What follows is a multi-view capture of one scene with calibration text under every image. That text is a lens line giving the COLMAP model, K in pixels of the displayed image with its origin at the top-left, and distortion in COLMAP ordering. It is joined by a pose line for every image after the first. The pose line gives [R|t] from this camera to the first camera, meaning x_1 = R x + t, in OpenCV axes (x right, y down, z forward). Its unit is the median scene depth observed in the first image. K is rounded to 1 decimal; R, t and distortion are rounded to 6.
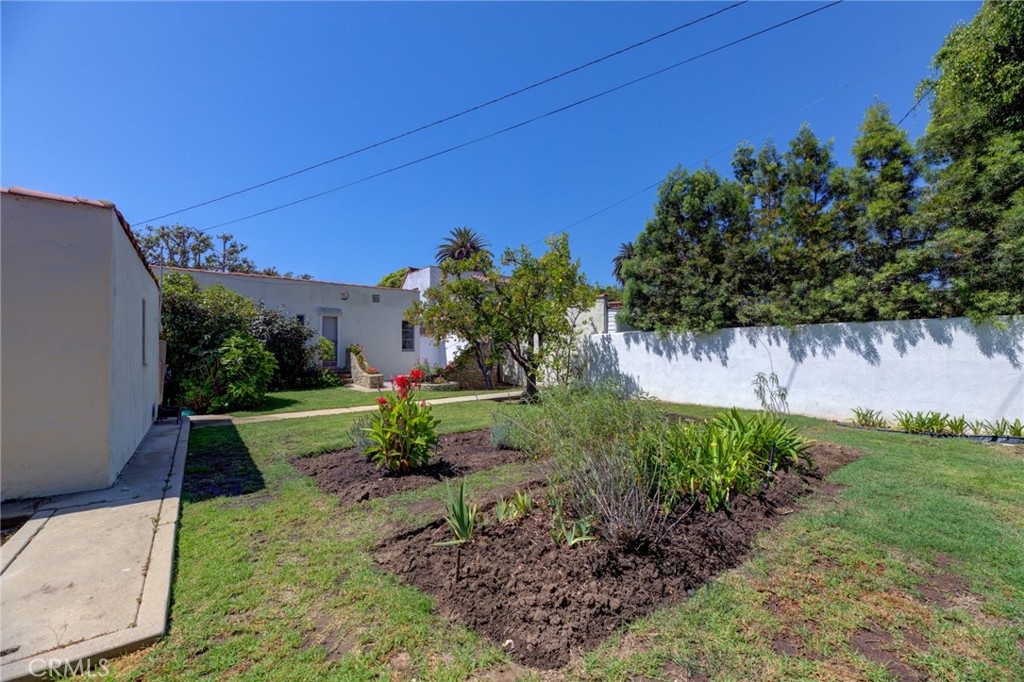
lens RADIAL K [[413.8, 0, 511.4], [0, 413.8, 339.0], [0, 0, 1]] dist [-0.001863, -0.000730]
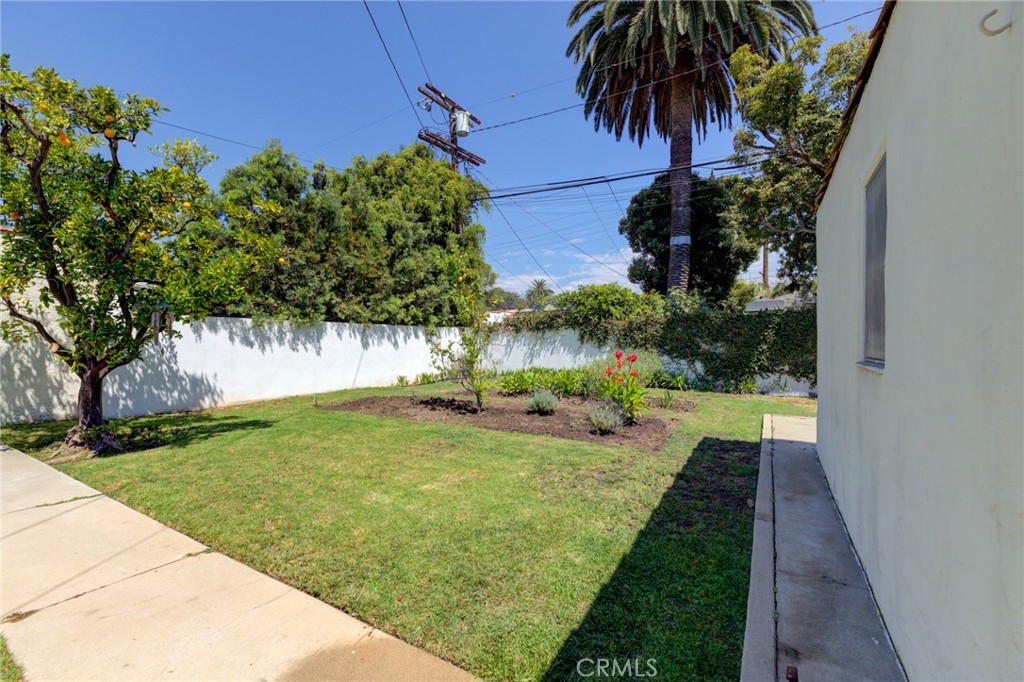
lens RADIAL K [[427.9, 0, 512.0], [0, 427.9, 341.0], [0, 0, 1]] dist [-0.001305, -0.000203]
pose [[-0.349981, 0.004811, 0.936745, -0.663901], [-0.028137, 0.999482, -0.015645, 0.025949], [-0.936334, -0.031833, -0.349664, 0.810903]]
